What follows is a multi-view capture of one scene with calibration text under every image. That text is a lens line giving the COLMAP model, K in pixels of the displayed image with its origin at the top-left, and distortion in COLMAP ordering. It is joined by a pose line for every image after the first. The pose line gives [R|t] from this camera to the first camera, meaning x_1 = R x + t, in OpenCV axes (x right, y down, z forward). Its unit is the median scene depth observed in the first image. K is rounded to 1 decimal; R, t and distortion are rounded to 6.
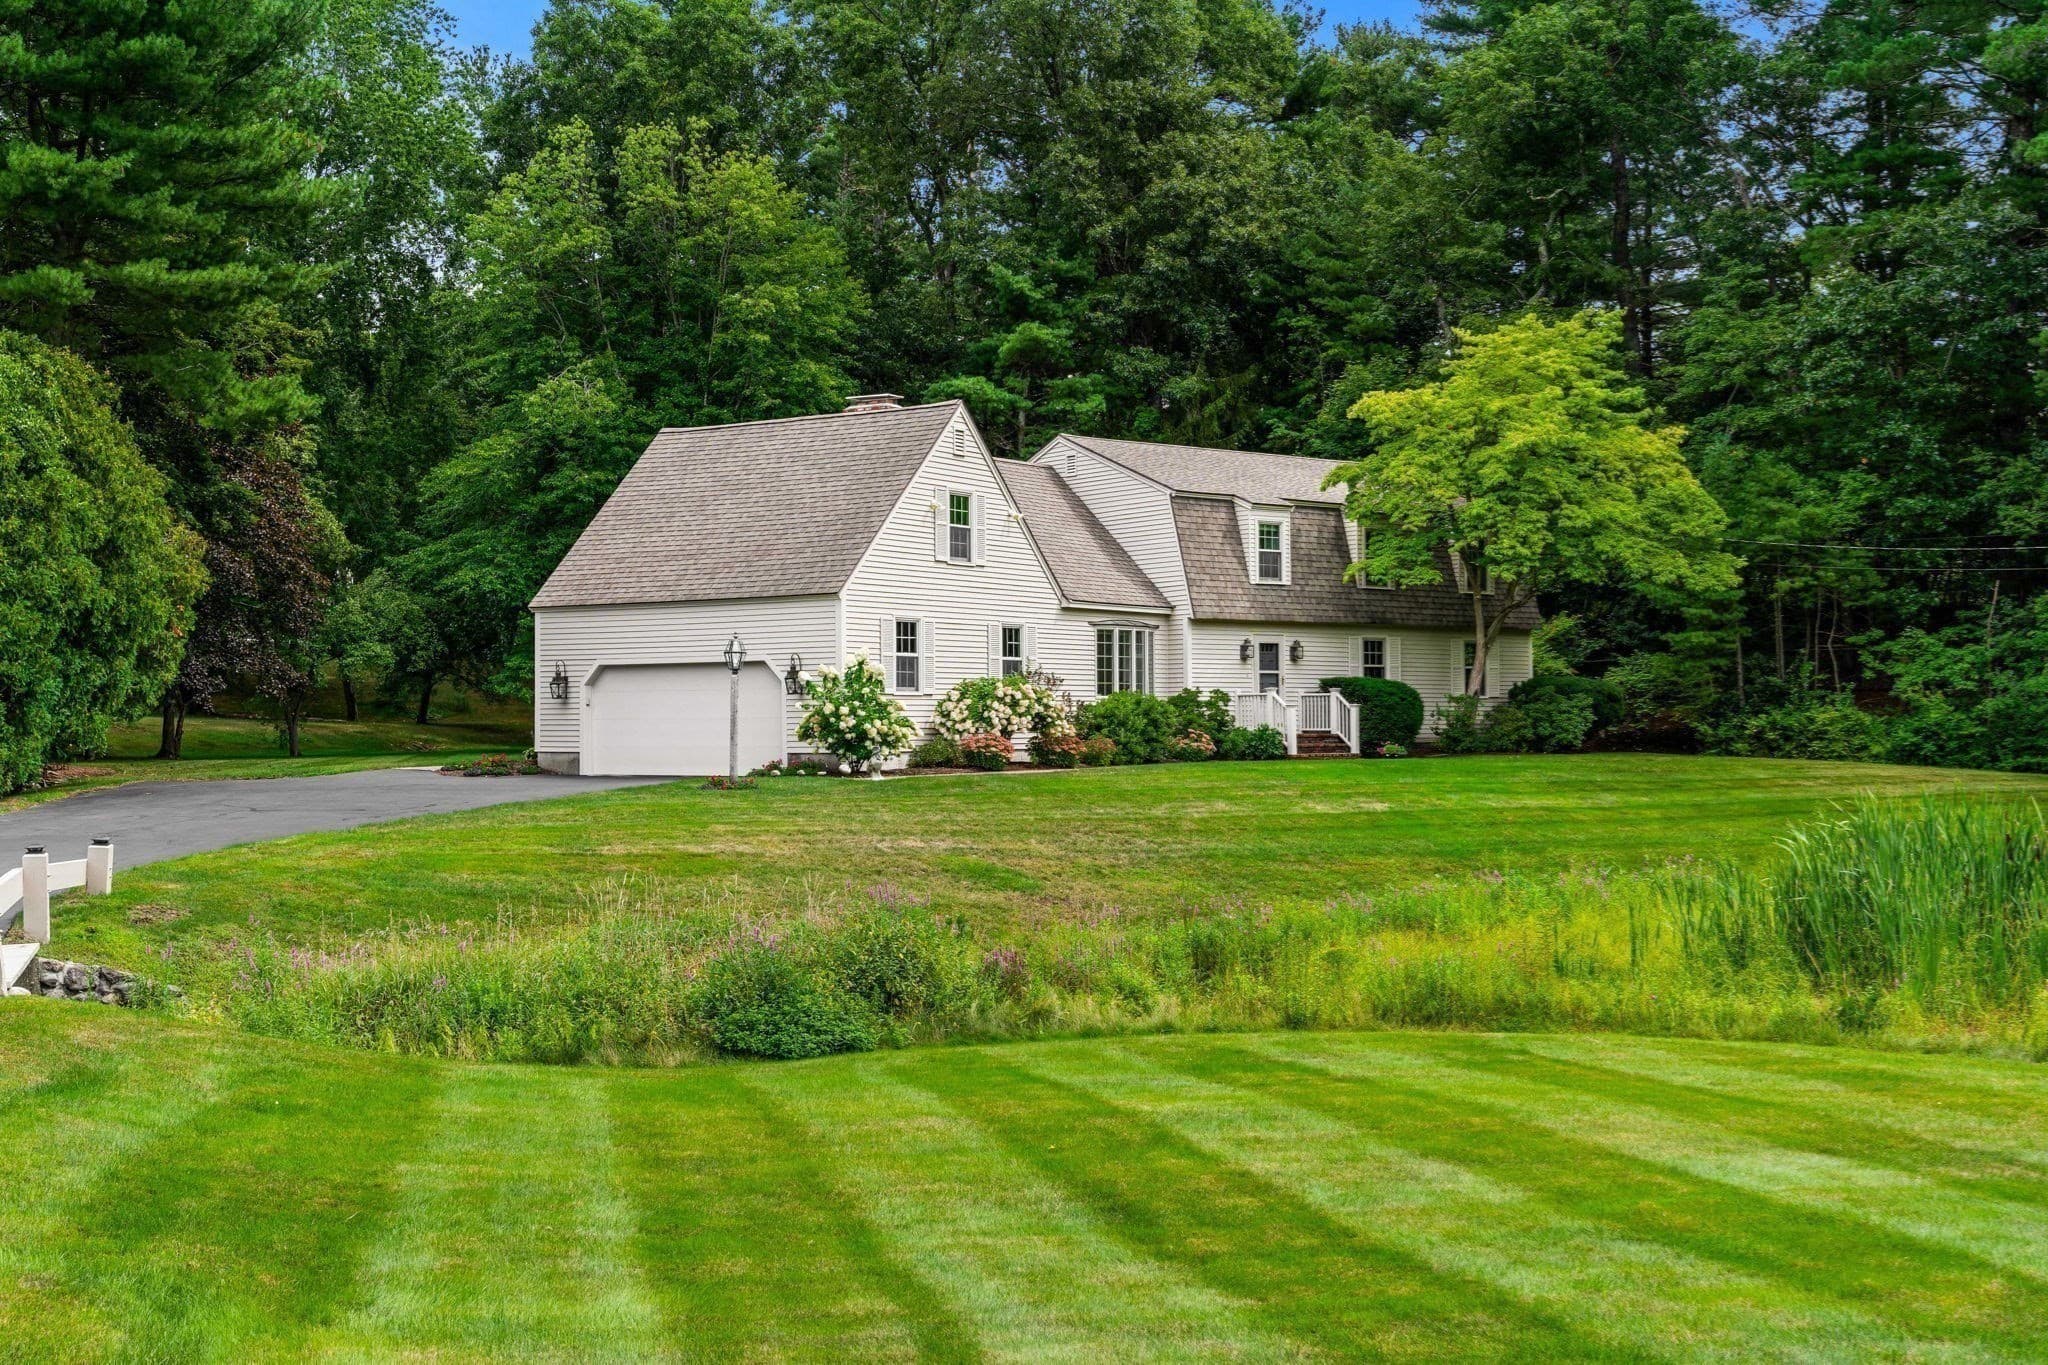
lens RADIAL K [[2301.1, 0, 1013.7], [0, 2301.1, 683.0], [0, 0, 1]] dist [-0.001682, 0.000000]
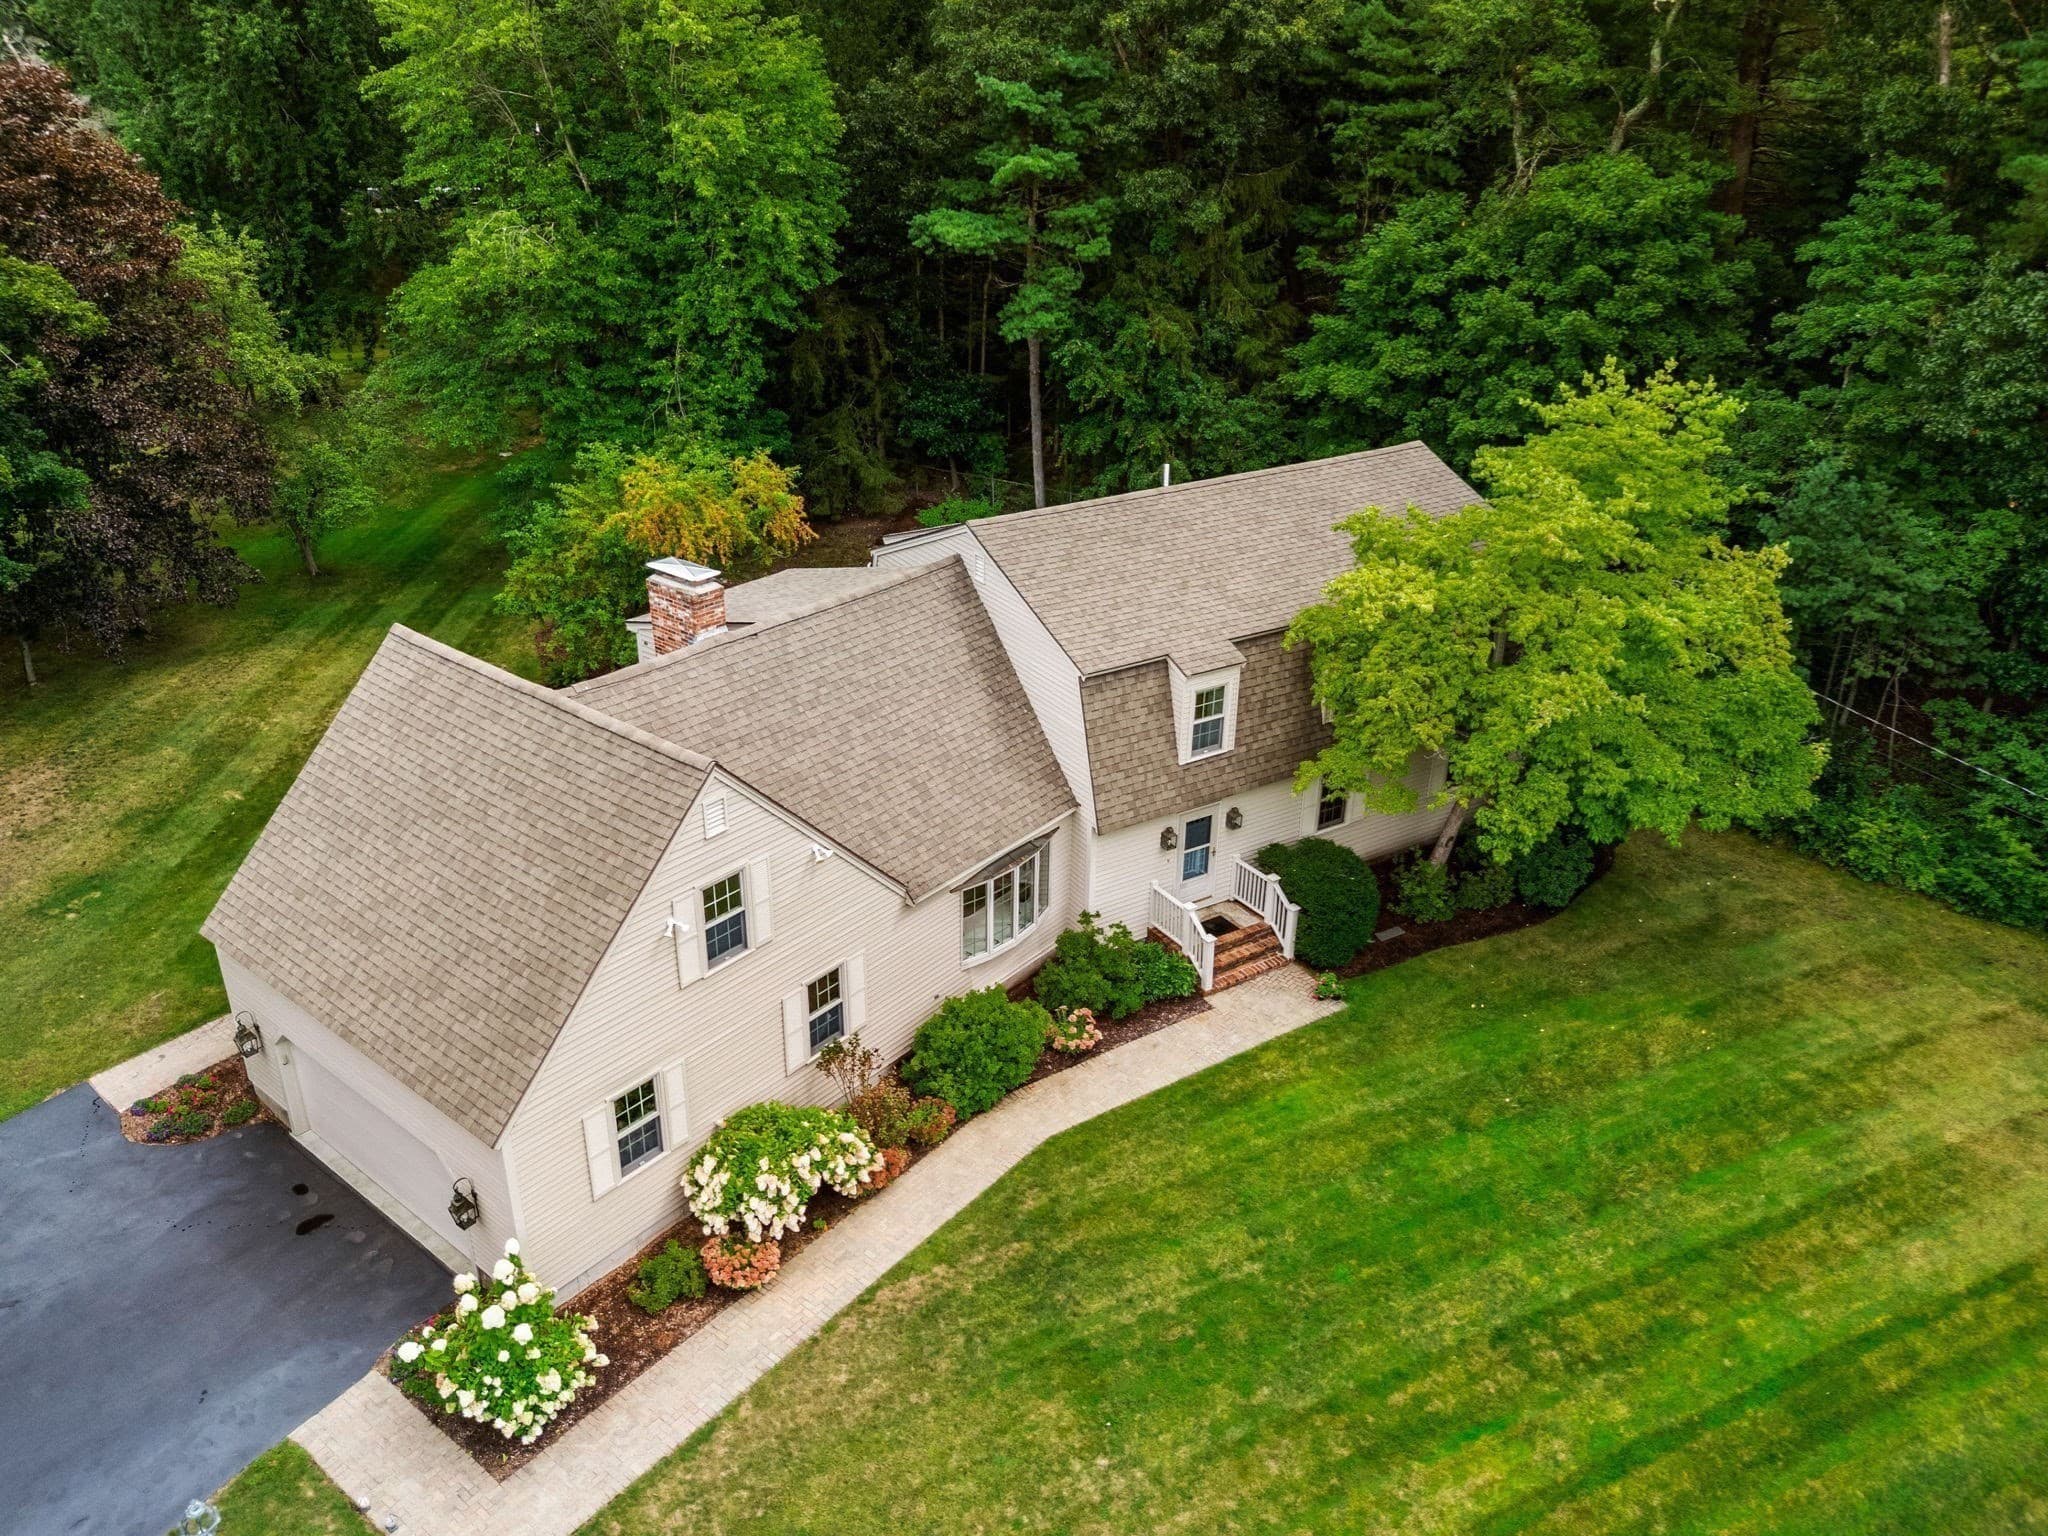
lens RADIAL K [[1490.8, 0, 1024.3], [0, 1490.8, 767.1], [0, 0, 1]] dist [0.071125, -0.079653]
pose [[0.994616, 0.064568, -0.081052, 0.089937], [-0.020377, 0.888749, 0.457941, -0.278626], [0.101603, -0.453824, 0.885280, 0.521432]]
